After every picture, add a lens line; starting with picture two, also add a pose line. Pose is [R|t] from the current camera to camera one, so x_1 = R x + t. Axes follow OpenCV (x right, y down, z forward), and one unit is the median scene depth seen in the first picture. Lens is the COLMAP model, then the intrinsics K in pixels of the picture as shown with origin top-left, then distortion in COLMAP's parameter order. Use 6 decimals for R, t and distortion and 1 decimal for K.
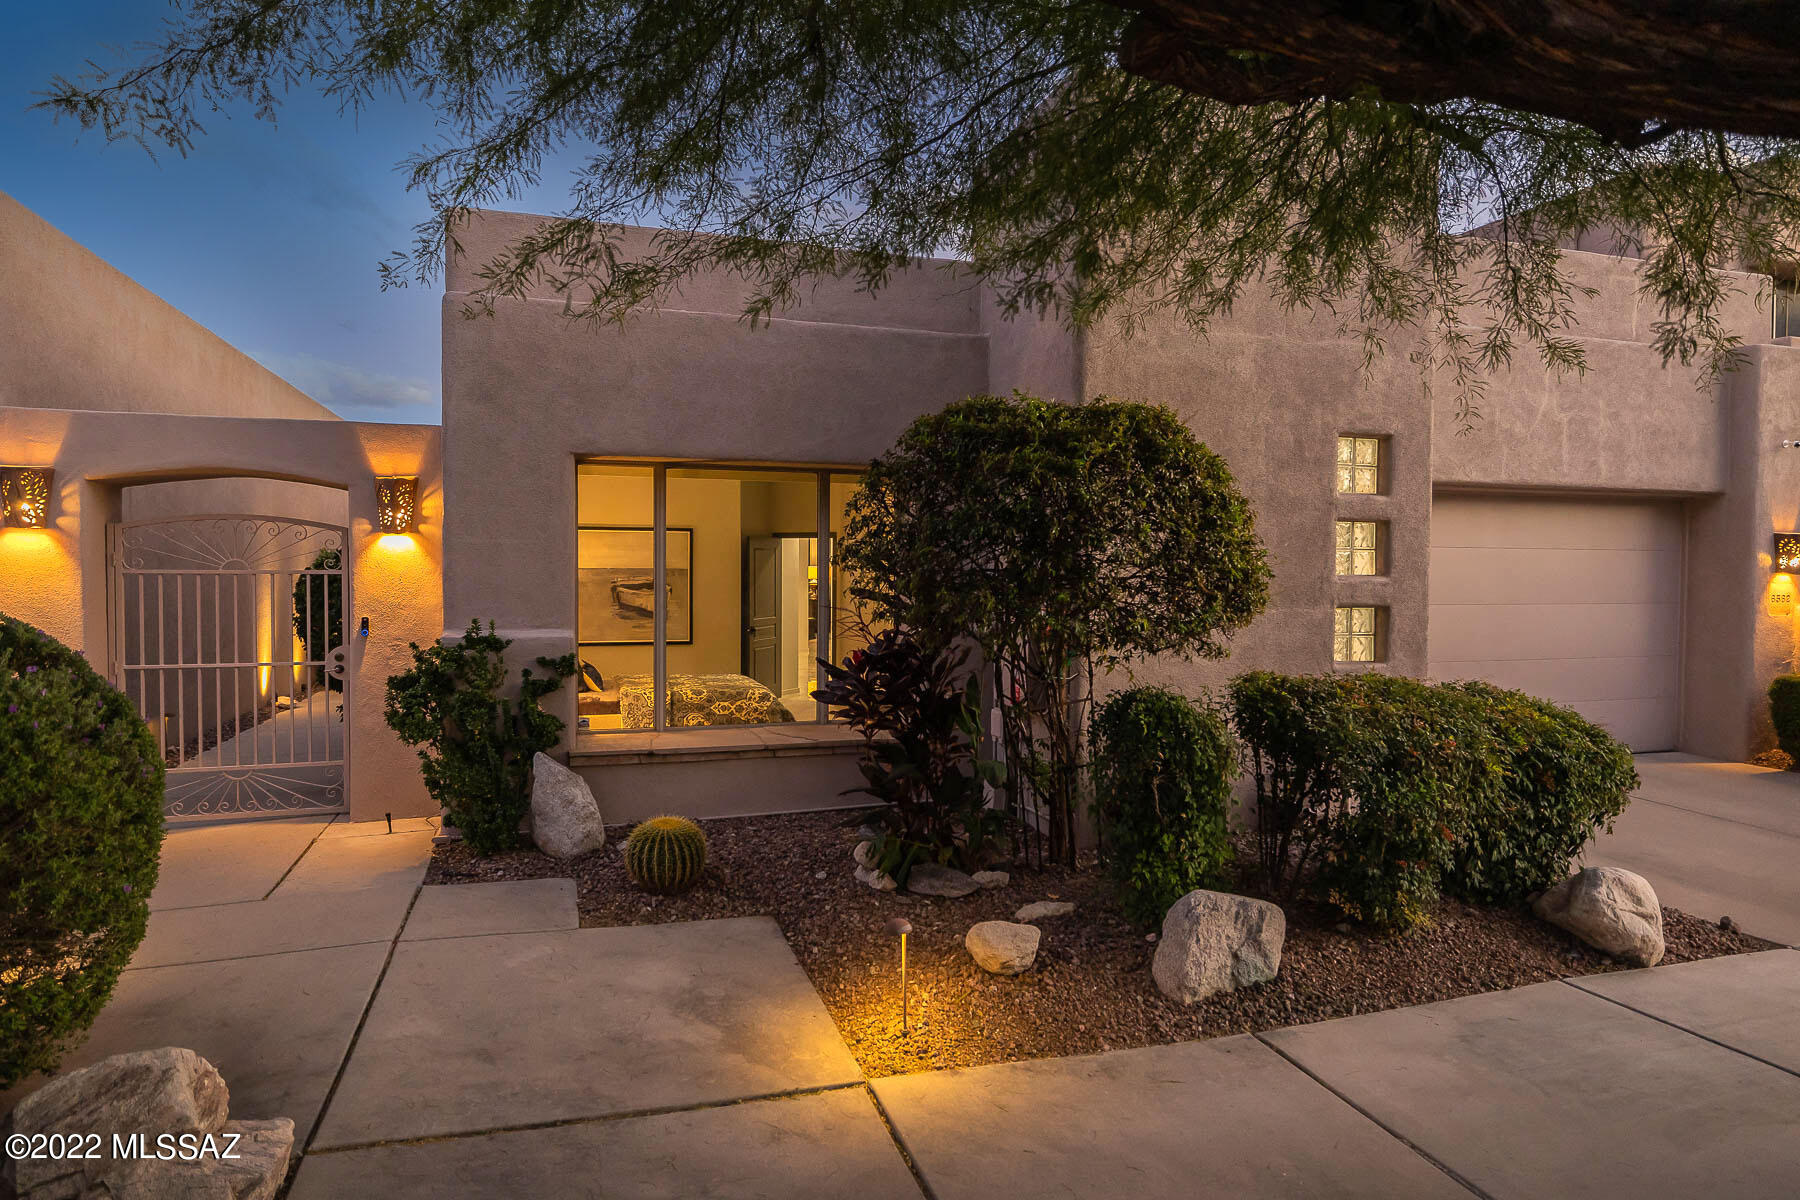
lens RADIAL K [[1015.9, 0, 898.9], [0, 1015.9, 578.6], [0, 0, 1]] dist [-0.004577, -0.001279]
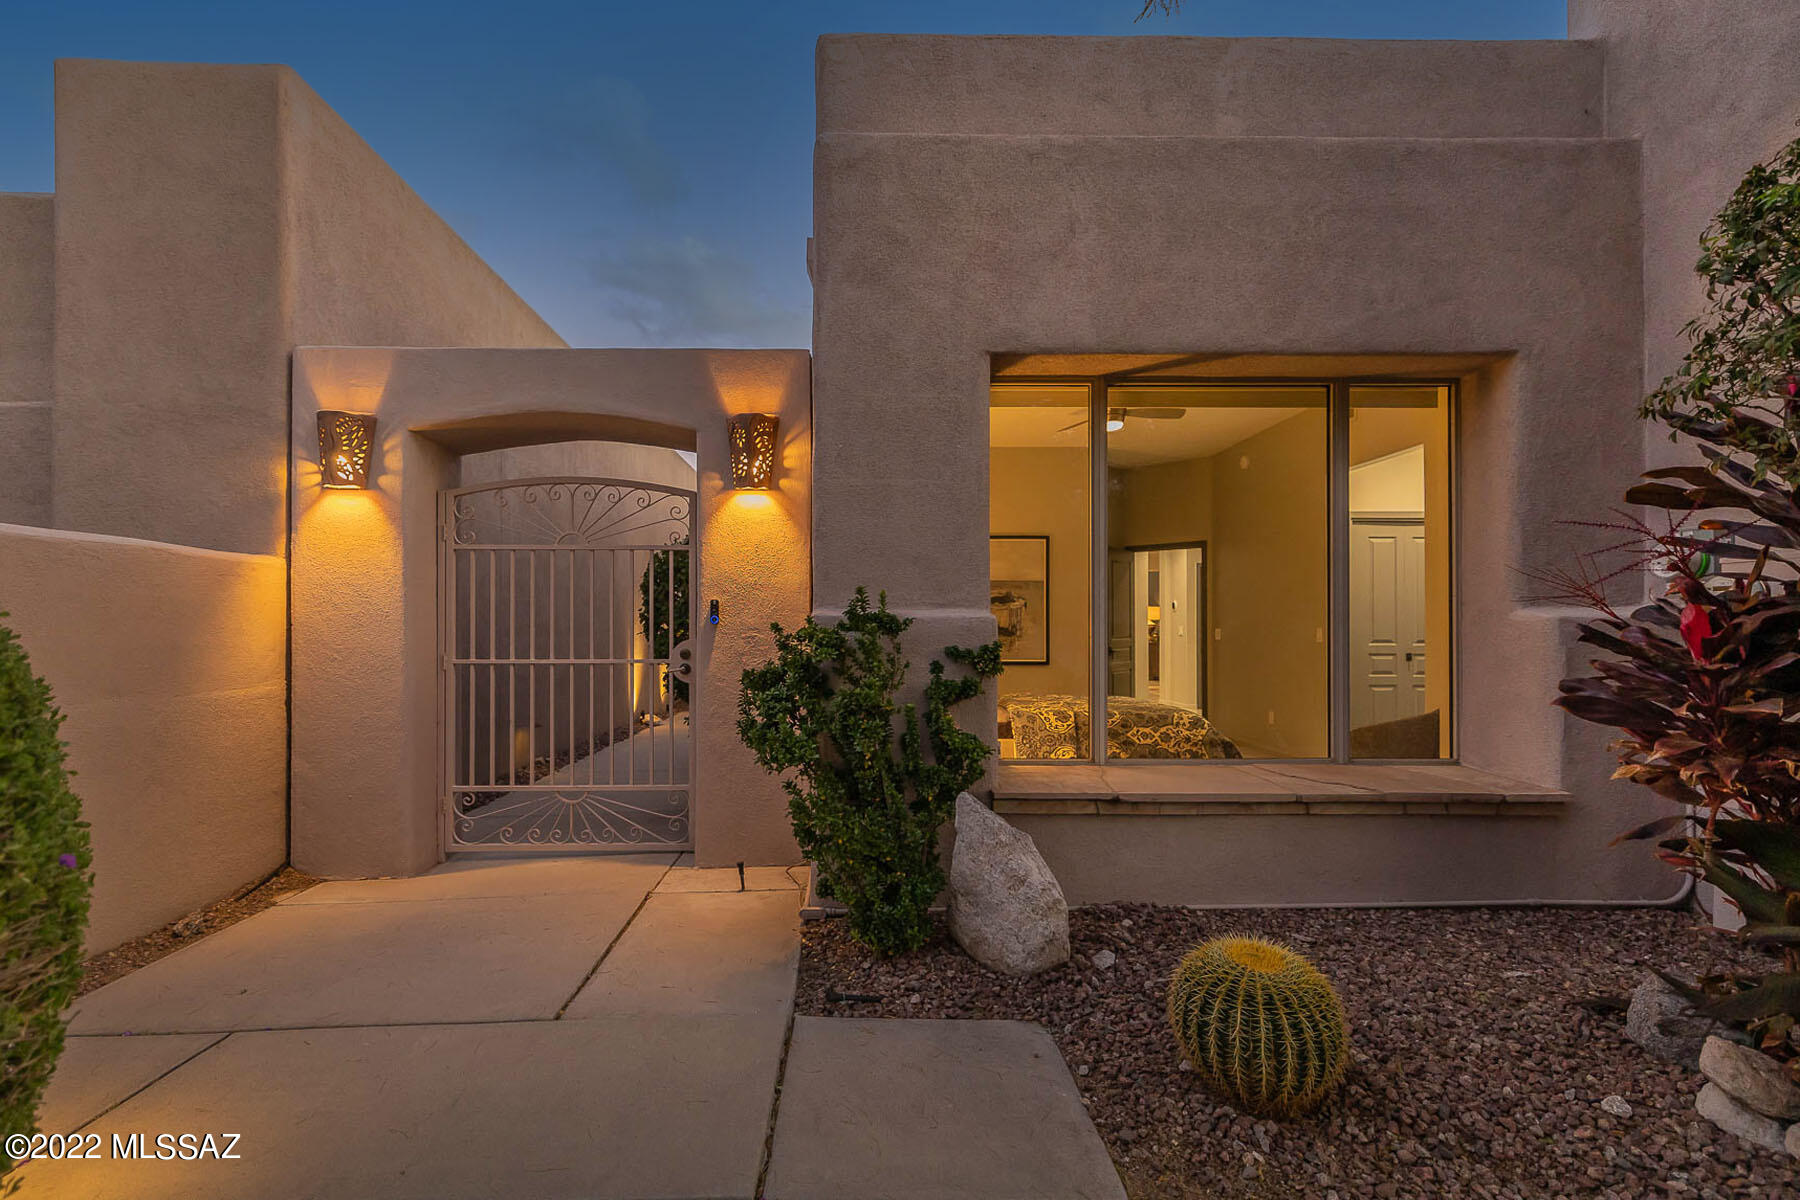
lens RADIAL K [[763.4, 0, 883.6], [0, 763.4, 618.4], [0, 0, 1]] dist [0.000445, -0.000050]
pose [[0.962286, -0.009115, -0.271889, -0.259171], [-0.000525, 0.999374, -0.035360, 0.076775], [0.272041, 0.034169, 0.961679, 0.504965]]
